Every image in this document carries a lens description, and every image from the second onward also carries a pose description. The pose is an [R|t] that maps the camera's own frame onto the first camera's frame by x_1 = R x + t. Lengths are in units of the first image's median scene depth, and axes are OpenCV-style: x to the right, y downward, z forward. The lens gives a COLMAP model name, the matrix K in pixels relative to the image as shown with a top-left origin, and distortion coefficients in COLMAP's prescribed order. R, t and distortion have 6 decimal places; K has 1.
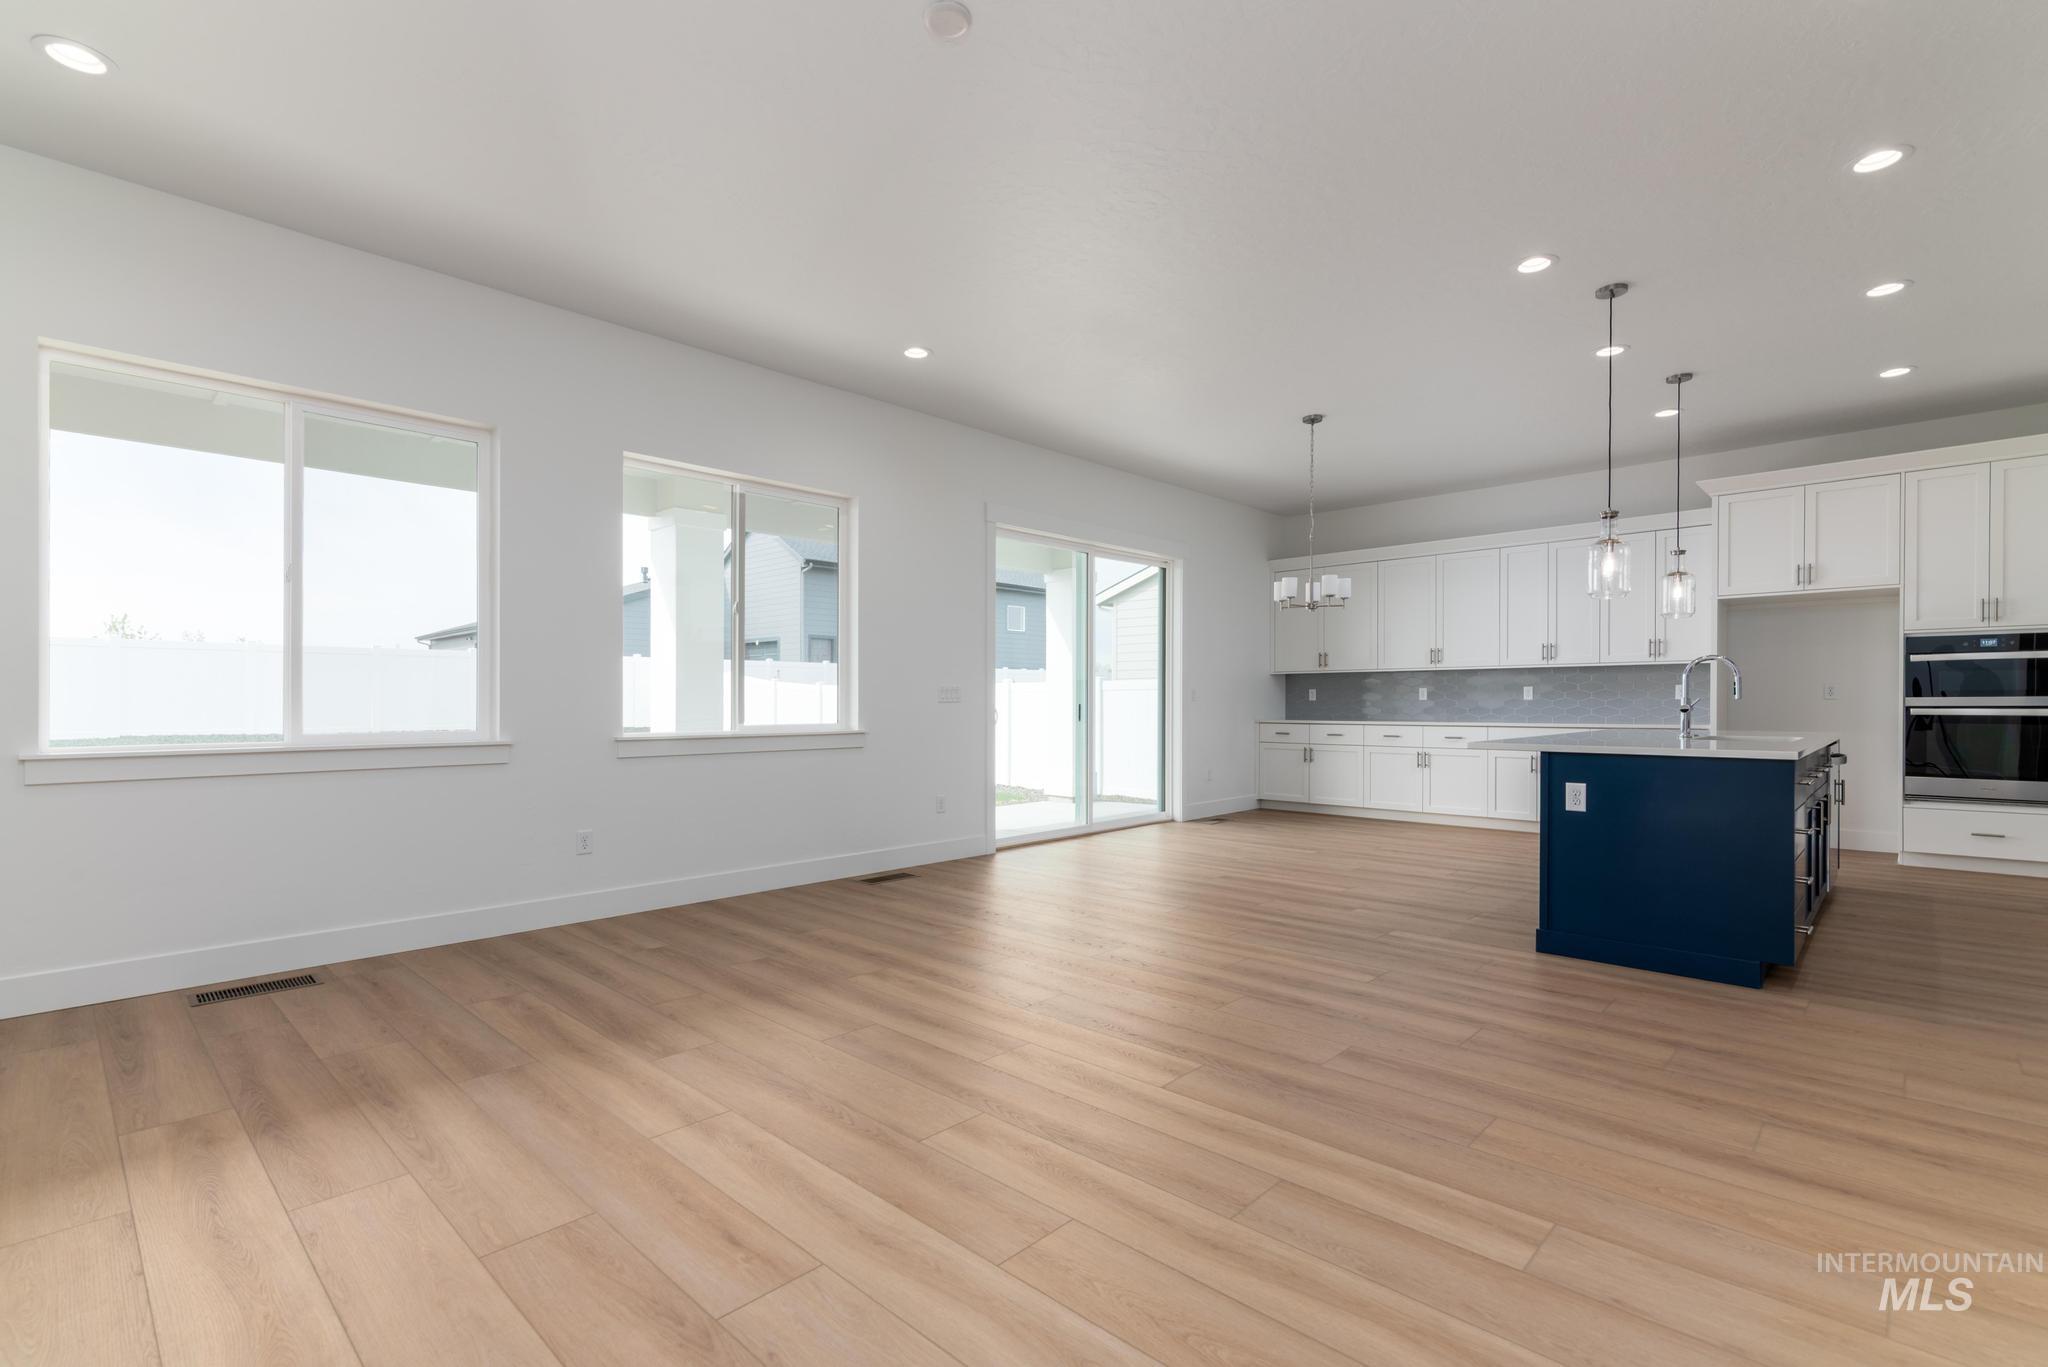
lens RADIAL K [[933.1, 0, 1023.5], [0, 933.1, 698.6], [0, 0, 1]] dist [0.010449, 0.000417]
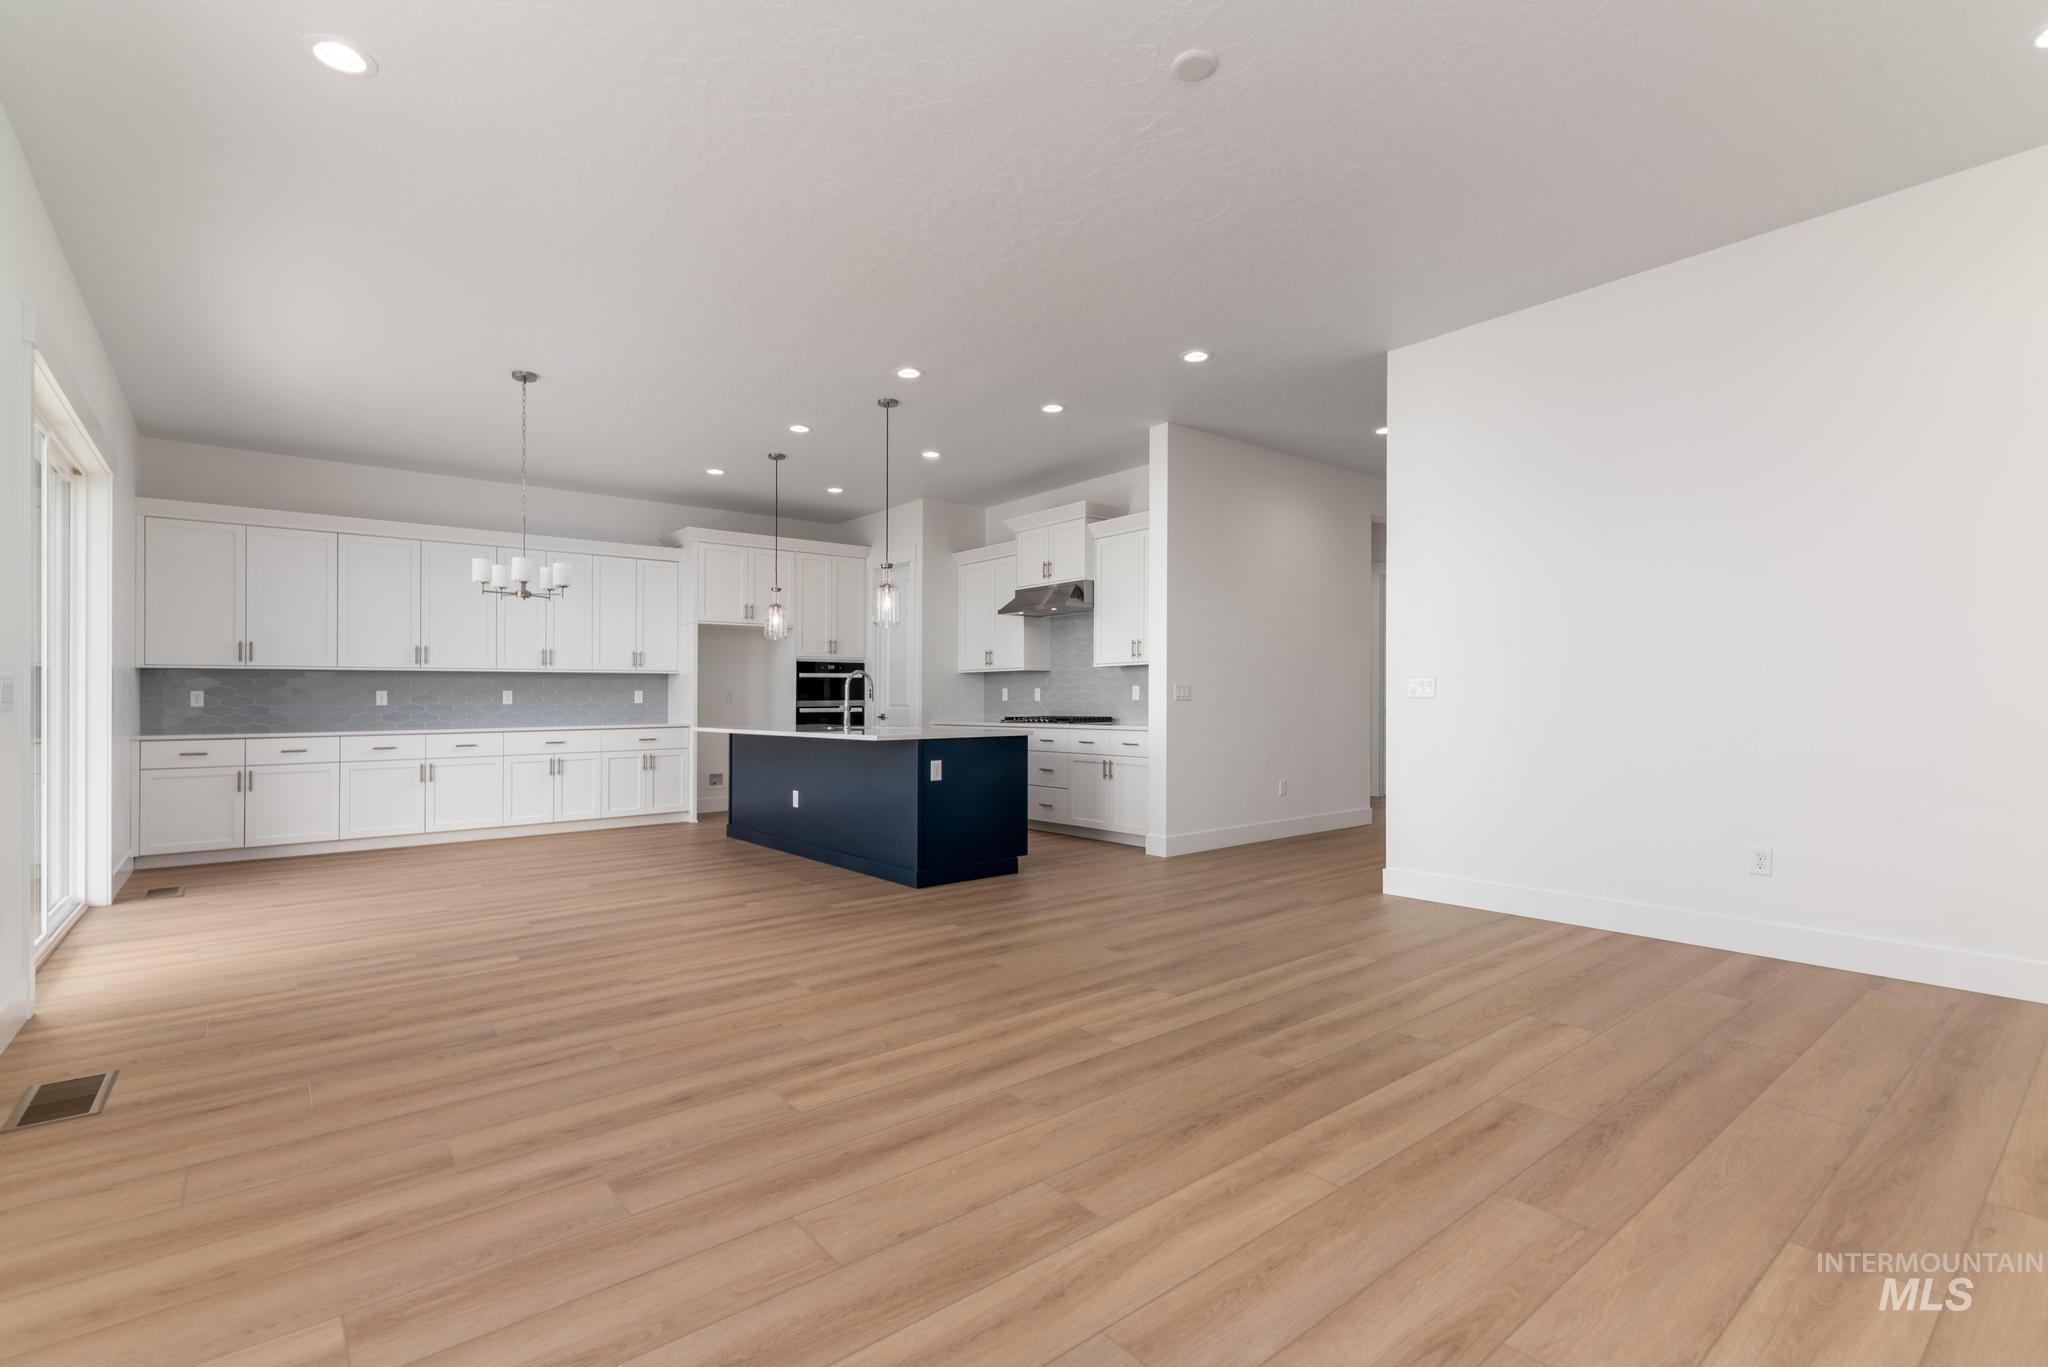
lens RADIAL K [[933.1, 0, 1023.5], [0, 933.1, 698.6], [0, 0, 1]] dist [0.010449, 0.000417]
pose [[0.126751, 0.003379, 0.991929, -0.688112], [0.004593, 0.999981, -0.003993, 0.003658], [-0.991924, 0.005062, 0.126734, 0.615115]]
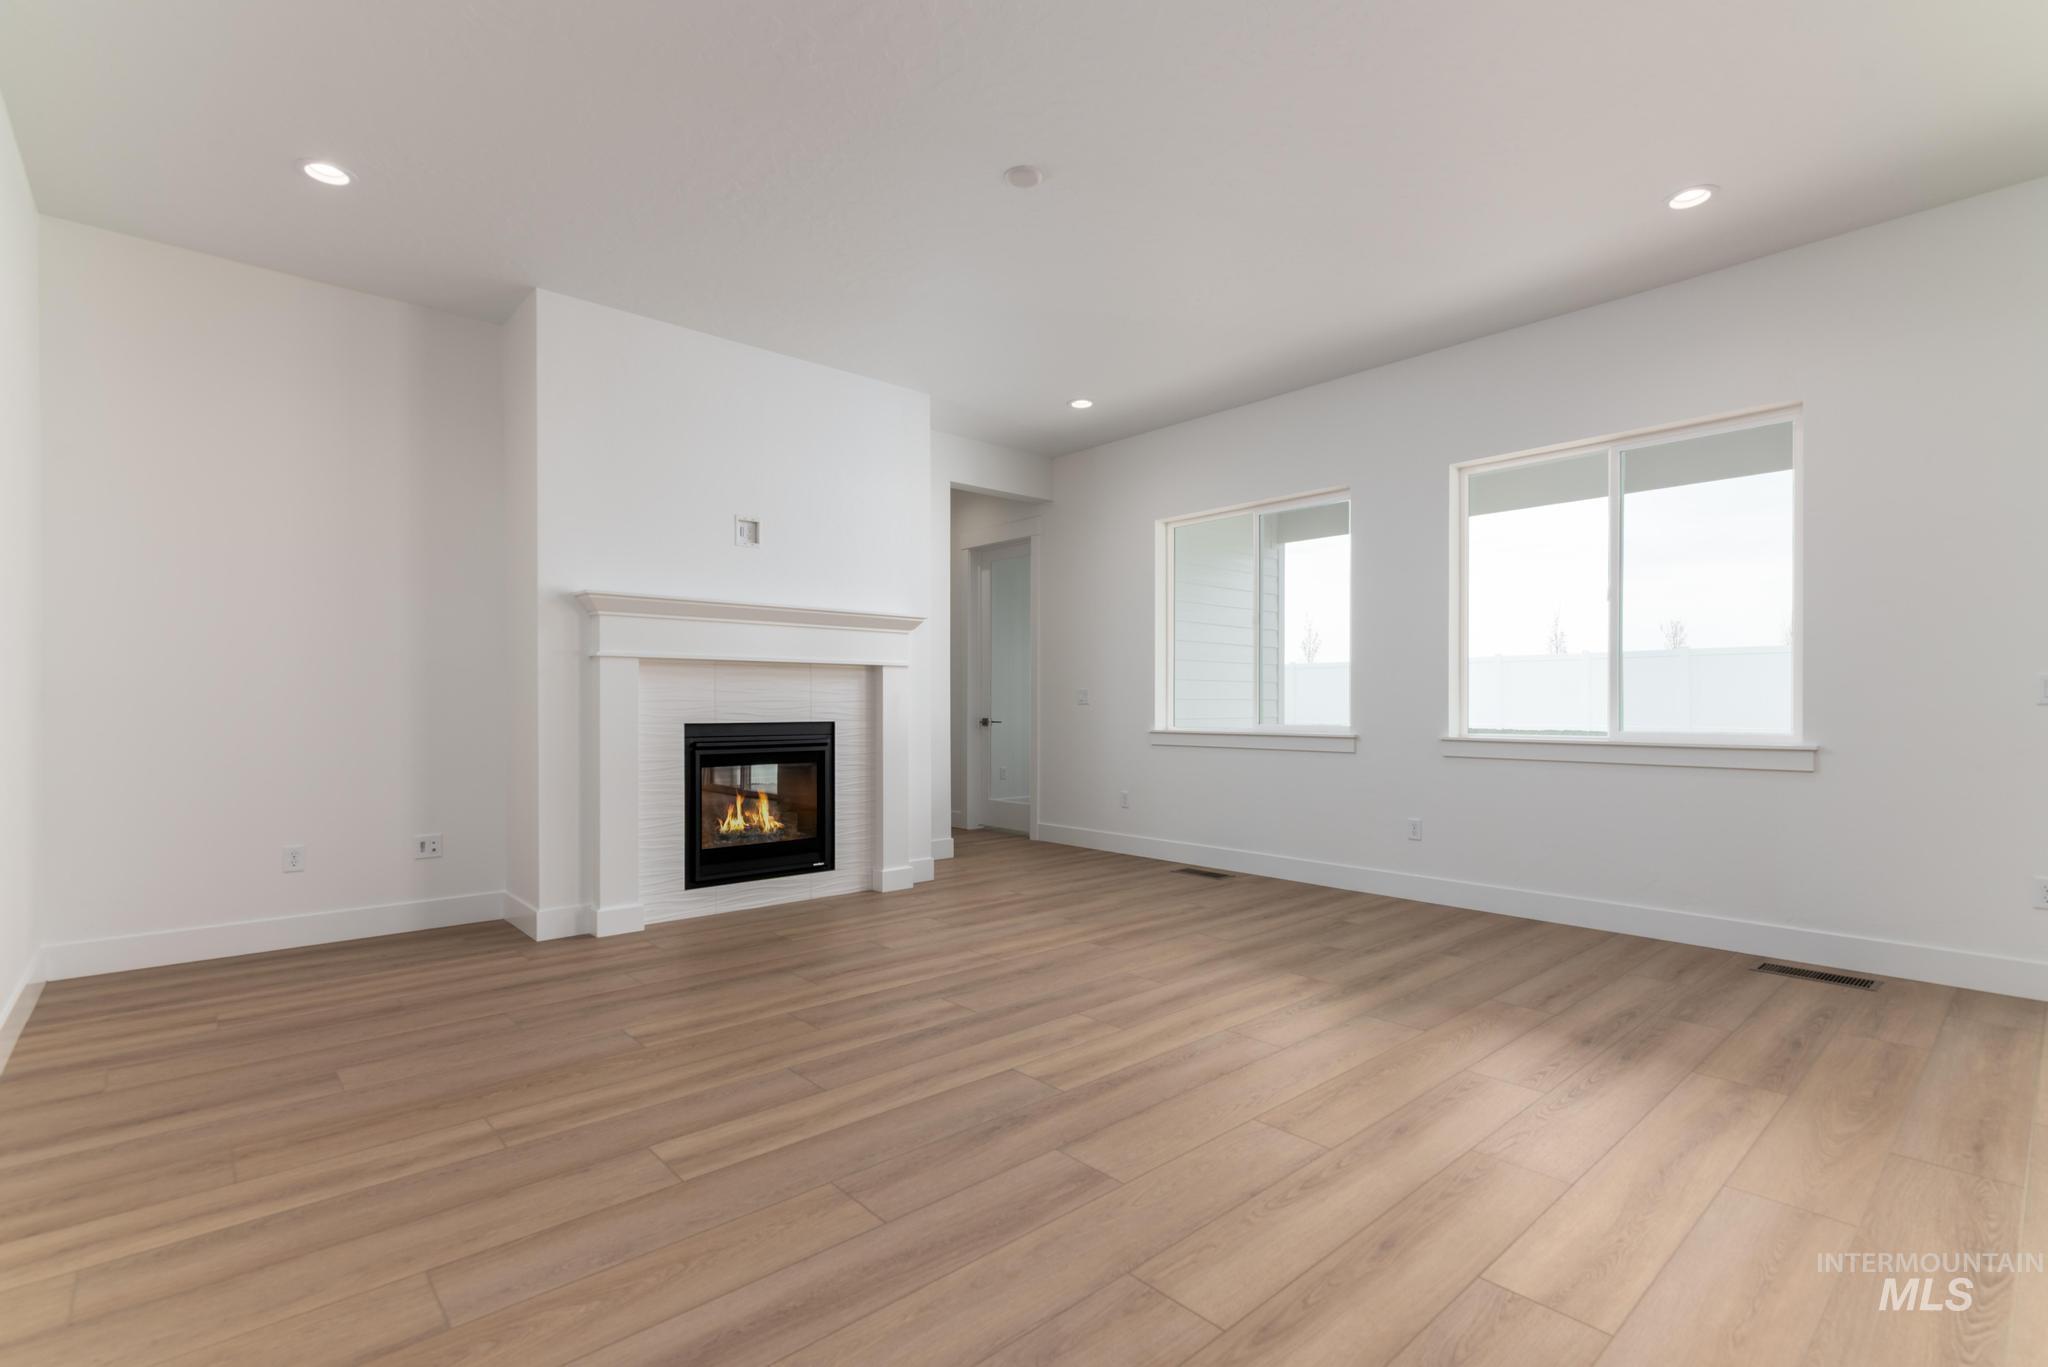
lens RADIAL K [[933.1, 0, 1023.5], [0, 933.1, 698.6], [0, 0, 1]] dist [0.010449, 0.000417]
pose [[-0.082242, -0.005224, -0.996599, 0.709273], [0.004612, 0.999974, -0.005622, 0.001334], [0.996602, -0.005059, -0.082216, 0.648441]]
